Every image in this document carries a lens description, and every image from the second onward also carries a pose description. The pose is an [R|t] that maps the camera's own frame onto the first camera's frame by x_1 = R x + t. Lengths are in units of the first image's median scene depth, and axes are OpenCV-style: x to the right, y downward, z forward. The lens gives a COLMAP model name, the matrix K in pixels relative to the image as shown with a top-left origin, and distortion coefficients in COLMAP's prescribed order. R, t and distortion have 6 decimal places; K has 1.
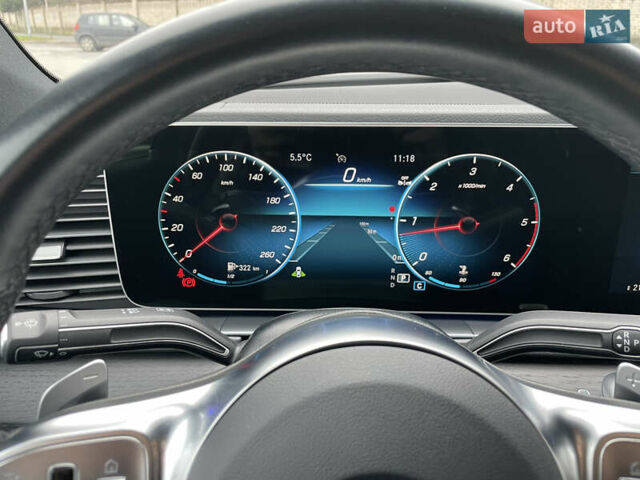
lens RADIAL K [[483.8, 0, 317.0], [0, 483.8, 231.7], [0, 0, 1]] dist [0.082807, -0.111860]
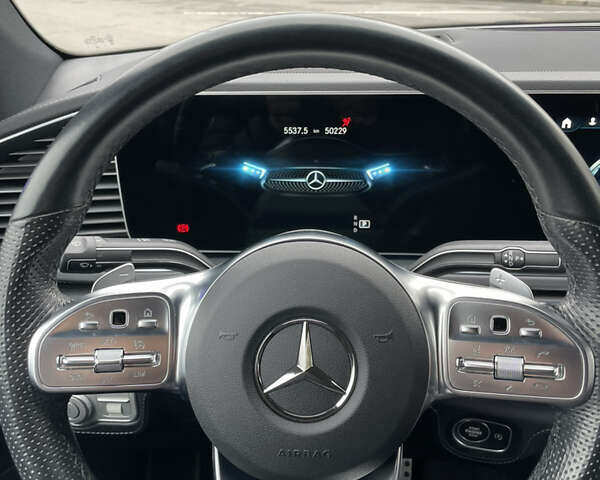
lens RADIAL K [[604.3, 0, 303.1], [0, 604.3, 240.5], [0, 0, 1]] dist [0.054750, 0.000000]
pose [[0.999356, -0.000860, -0.035865, 0.105136], [0.002687, 0.998699, 0.050924, 0.077683], [0.035775, -0.050988, 0.998058, -0.598561]]
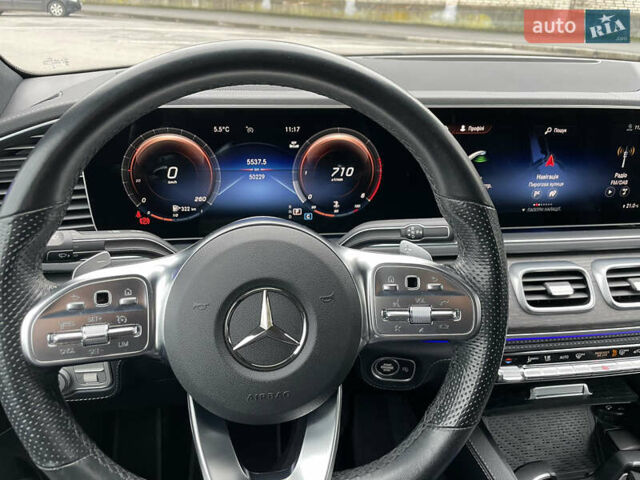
lens RADIAL K [[483.8, 0, 316.4], [0, 483.8, 232.2], [0, 0, 1]] dist [0.082807, -0.111860]
pose [[0.989082, -0.045929, 0.140026, 0.034864], [0.037402, 0.997317, 0.062931, 0.087000], [-0.142541, -0.057006, 0.988146, -0.597083]]
